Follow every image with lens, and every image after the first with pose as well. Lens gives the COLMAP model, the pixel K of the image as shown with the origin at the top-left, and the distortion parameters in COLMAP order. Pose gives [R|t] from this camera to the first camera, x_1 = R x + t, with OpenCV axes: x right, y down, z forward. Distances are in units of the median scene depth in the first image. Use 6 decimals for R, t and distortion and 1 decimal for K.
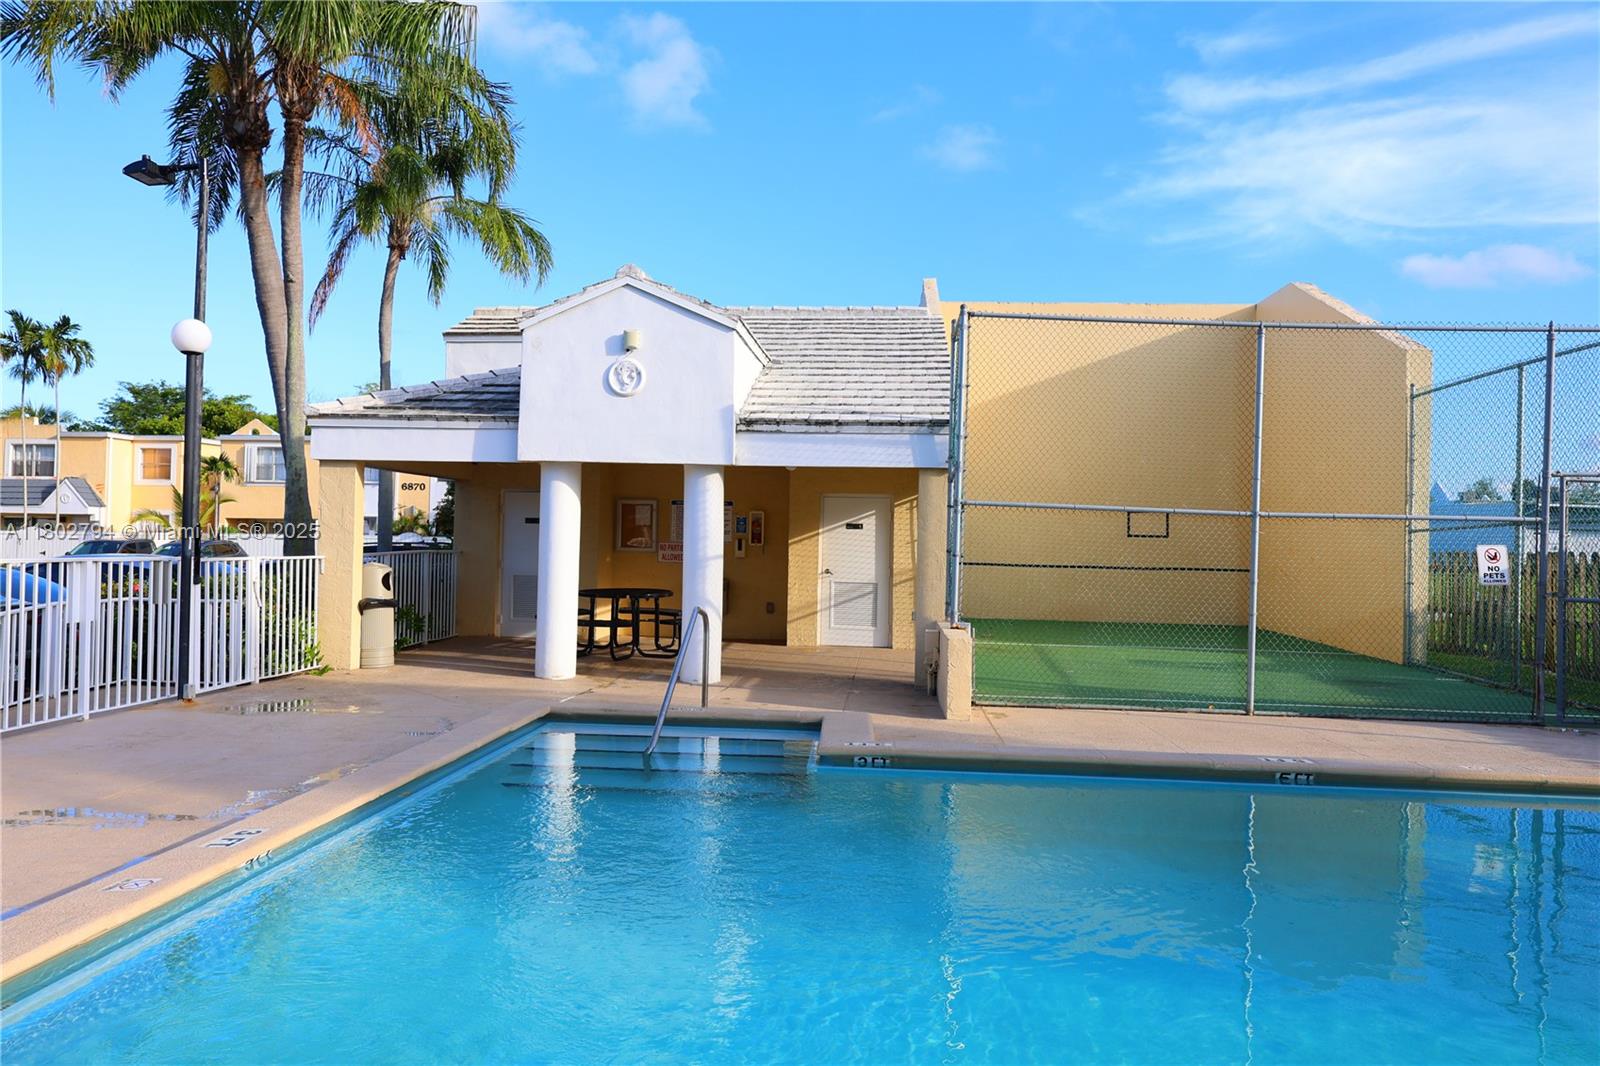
lens RADIAL K [[1110.6, 0, 800.0], [0, 1110.6, 533.0], [0, 0, 1]] dist [0.000680, 0.002031]
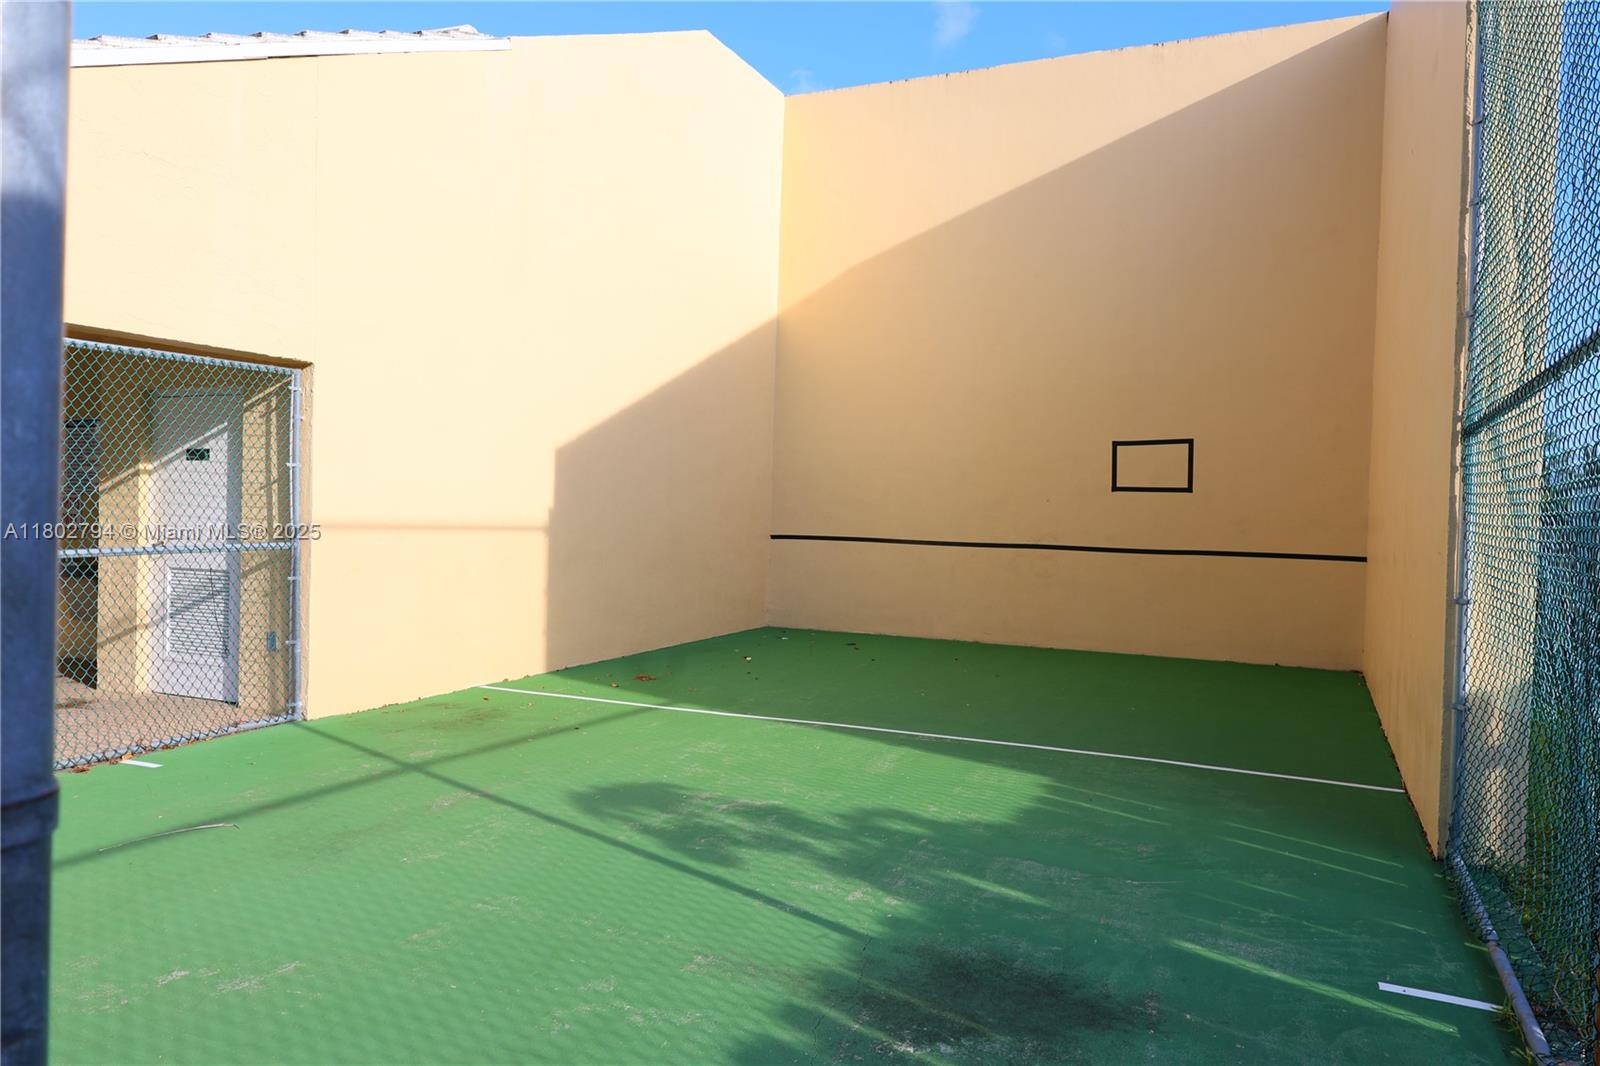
lens RADIAL K [[1110.6, 0, 800.0], [0, 1110.6, 533.0], [0, 0, 1]] dist [0.000680, 0.002031]
pose [[0.945999, 0.002988, -0.324156, 0.453336], [0.002225, 0.999874, 0.015710, 0.020927], [0.324162, -0.015583, 0.945873, 0.627967]]
